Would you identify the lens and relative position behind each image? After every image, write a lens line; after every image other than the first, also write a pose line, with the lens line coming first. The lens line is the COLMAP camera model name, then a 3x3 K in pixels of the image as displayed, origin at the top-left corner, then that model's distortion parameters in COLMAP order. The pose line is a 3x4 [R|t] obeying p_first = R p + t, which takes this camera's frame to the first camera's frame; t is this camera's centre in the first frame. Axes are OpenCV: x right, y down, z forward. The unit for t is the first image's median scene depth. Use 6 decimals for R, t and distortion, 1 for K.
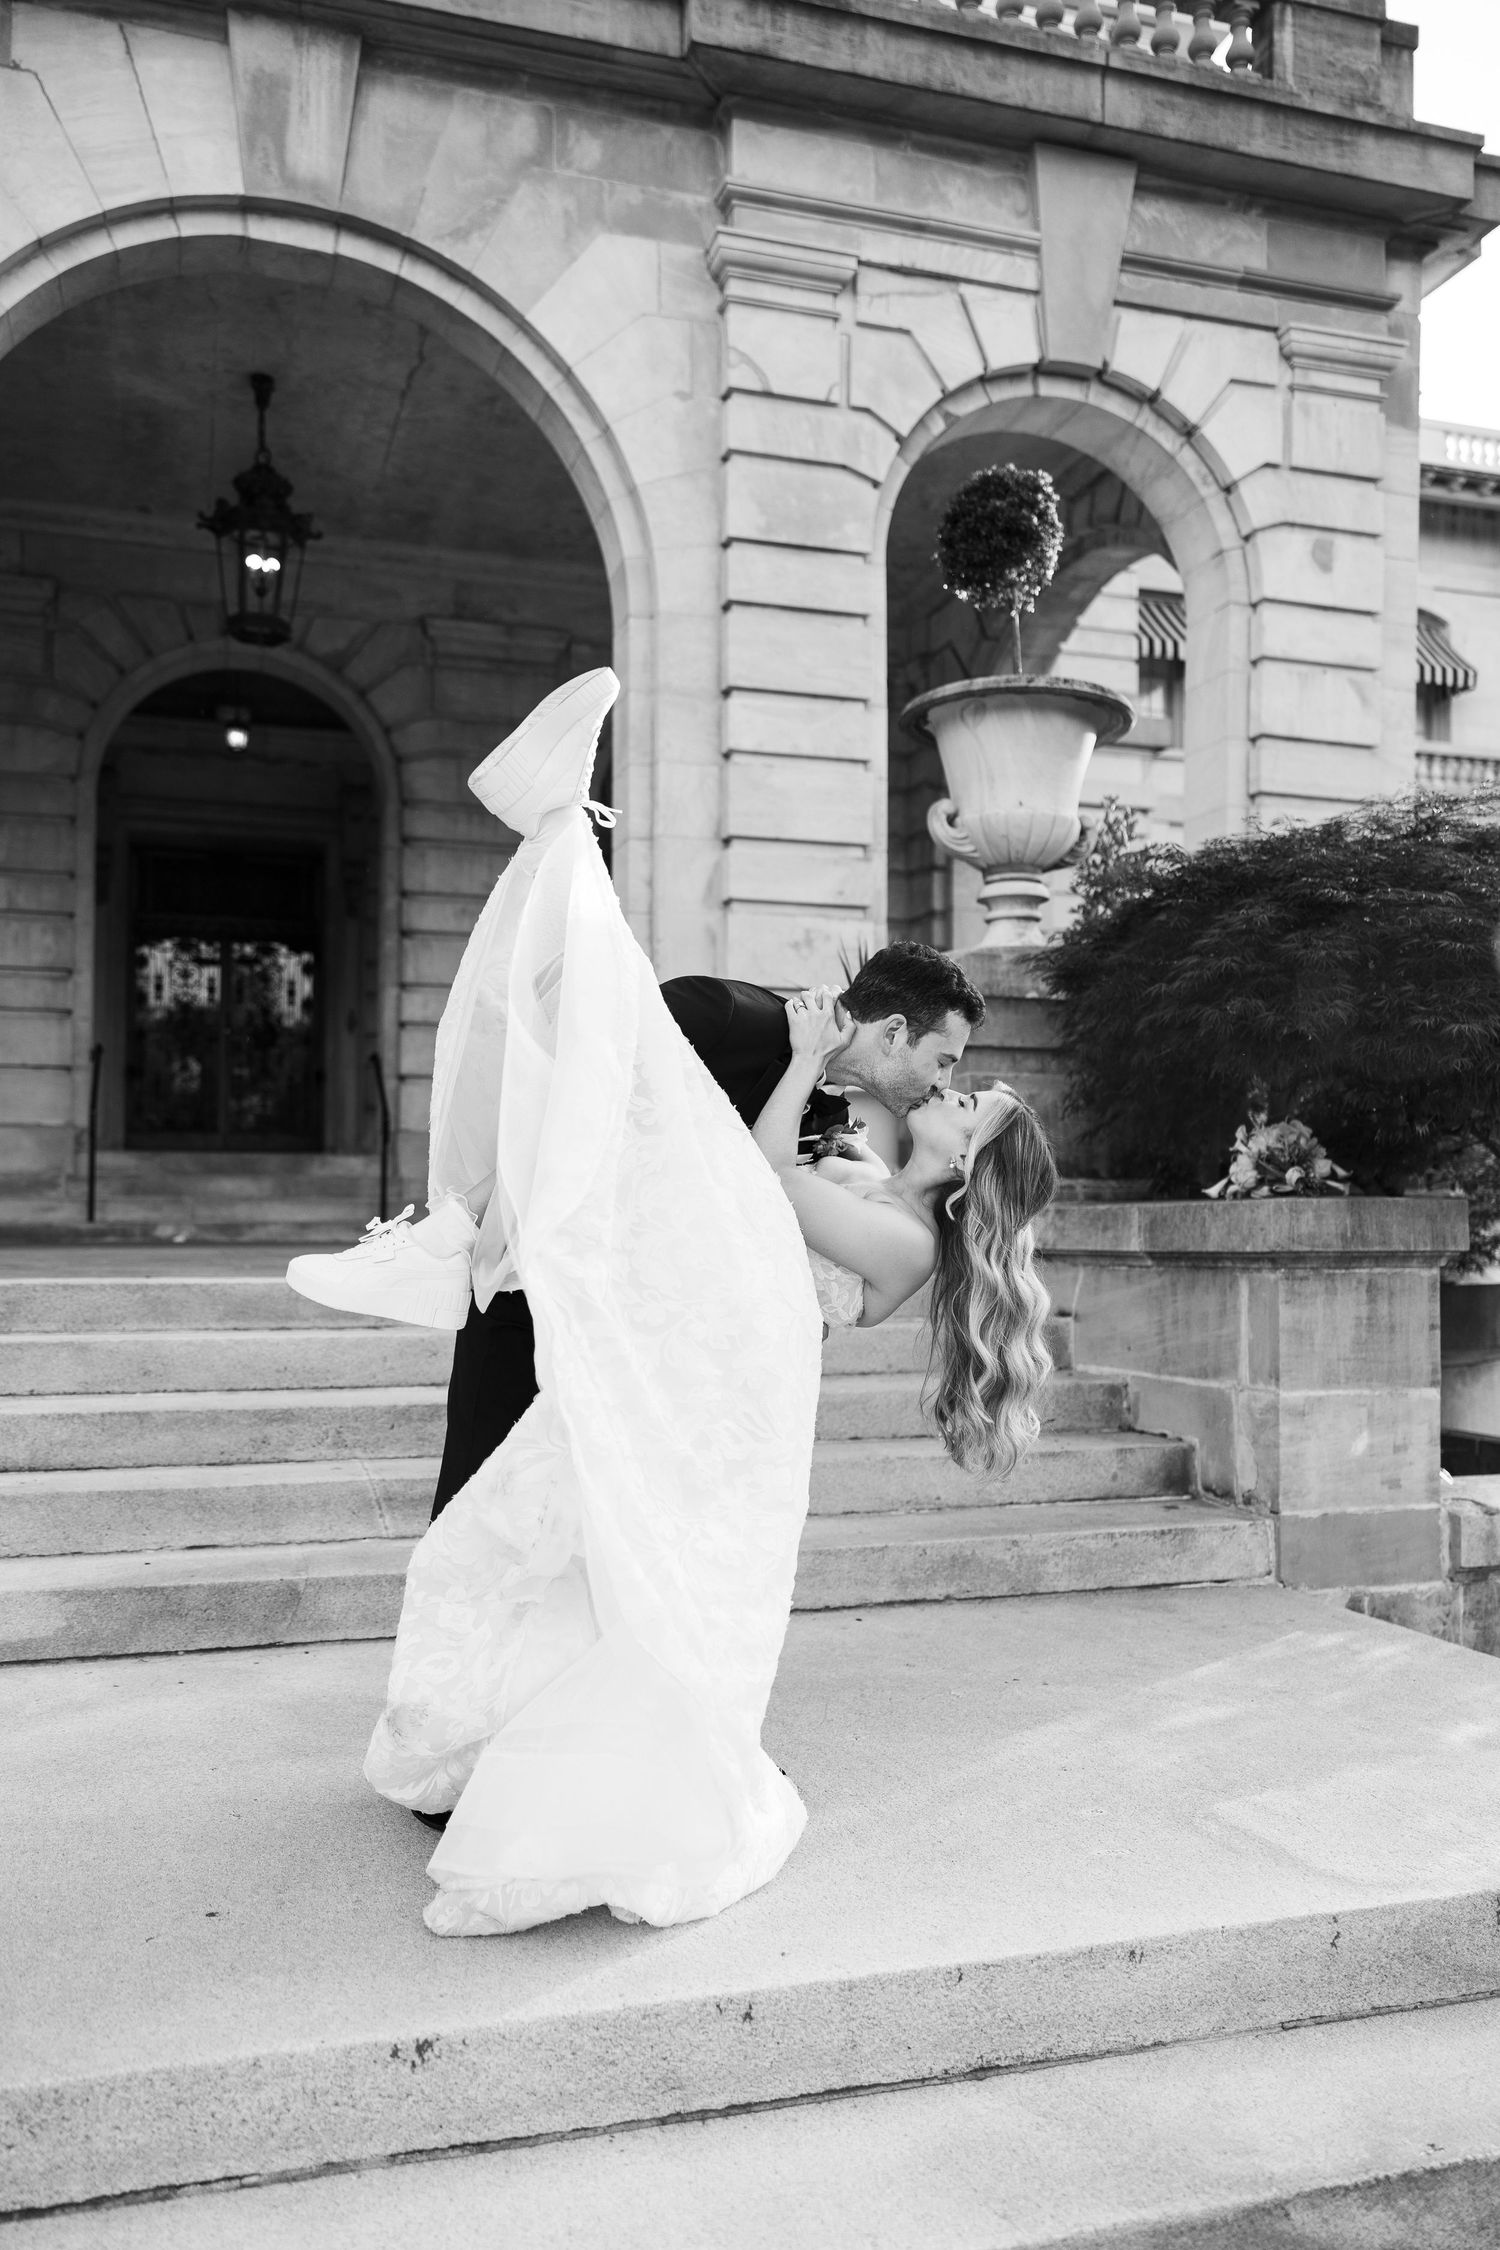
lens RADIAL K [[1739.8, 0, 698.0], [0, 1739.8, 1118.9], [0, 0, 1]] dist [0.011433, -0.000993]
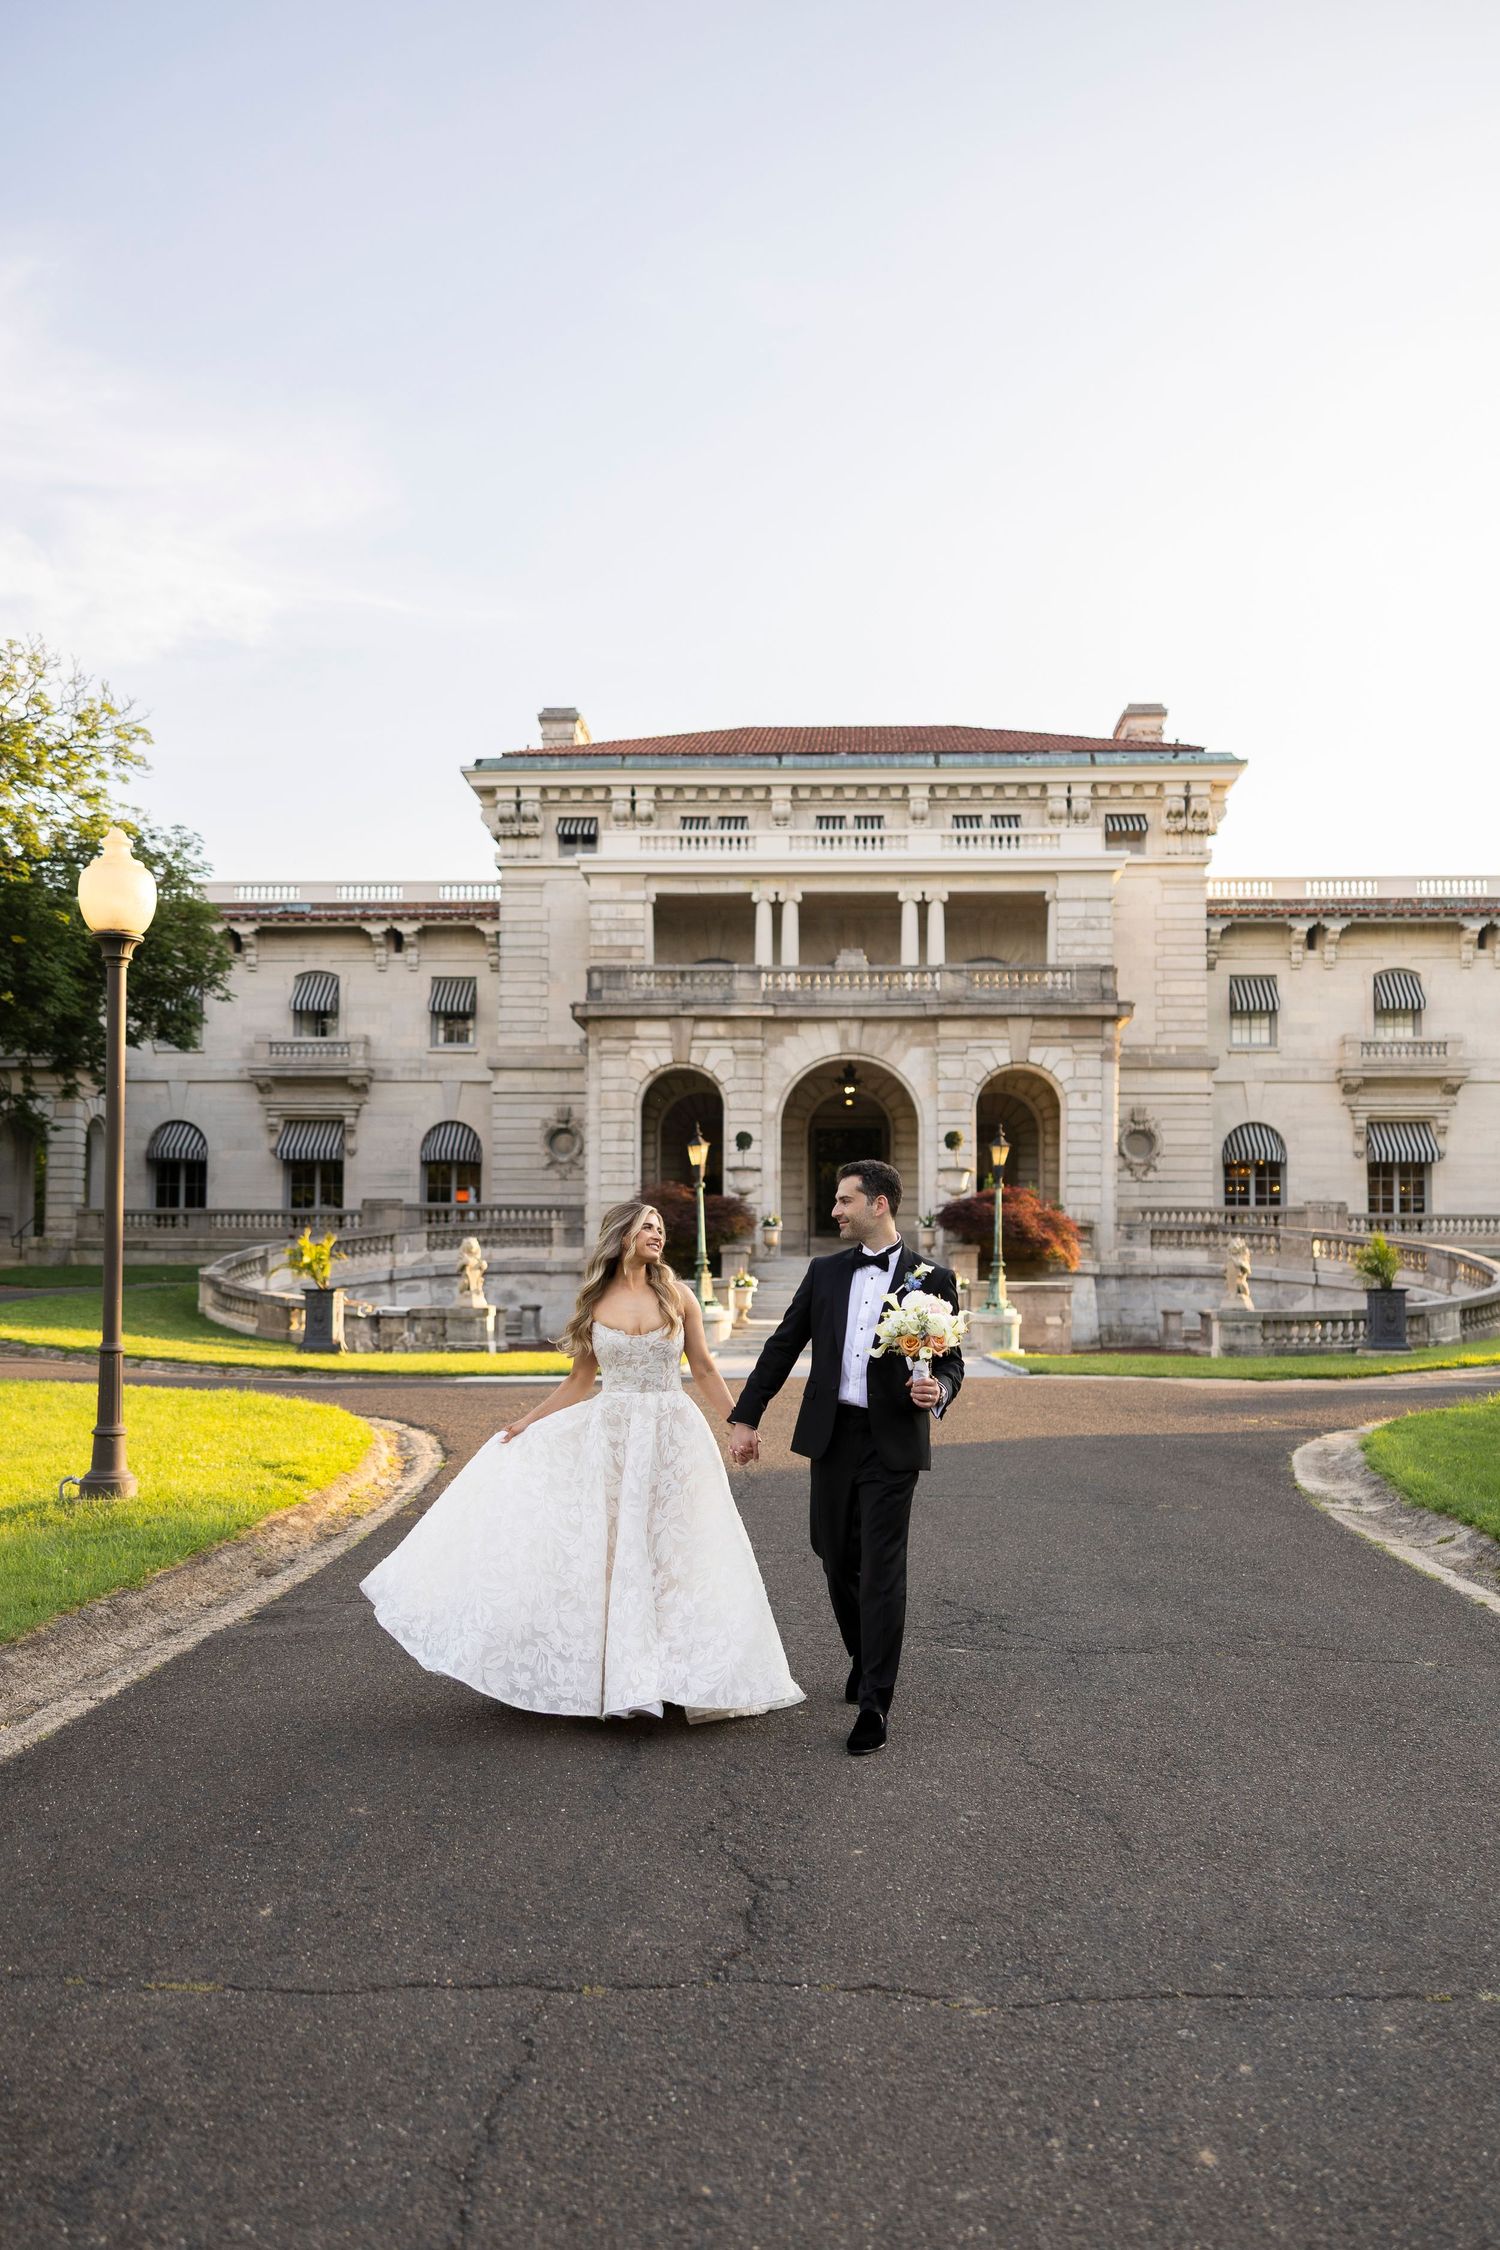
lens RADIAL K [[1739.8, 0, 755.9], [0, 1739.8, 1181.8], [0, 0, 1]] dist [0.011433, -0.000993]
pose [[0.943110, -0.017761, -0.332006, 1.146754], [0.014917, 0.999827, -0.011111, -0.090737], [0.332146, 0.005526, 0.943212, -3.740702]]
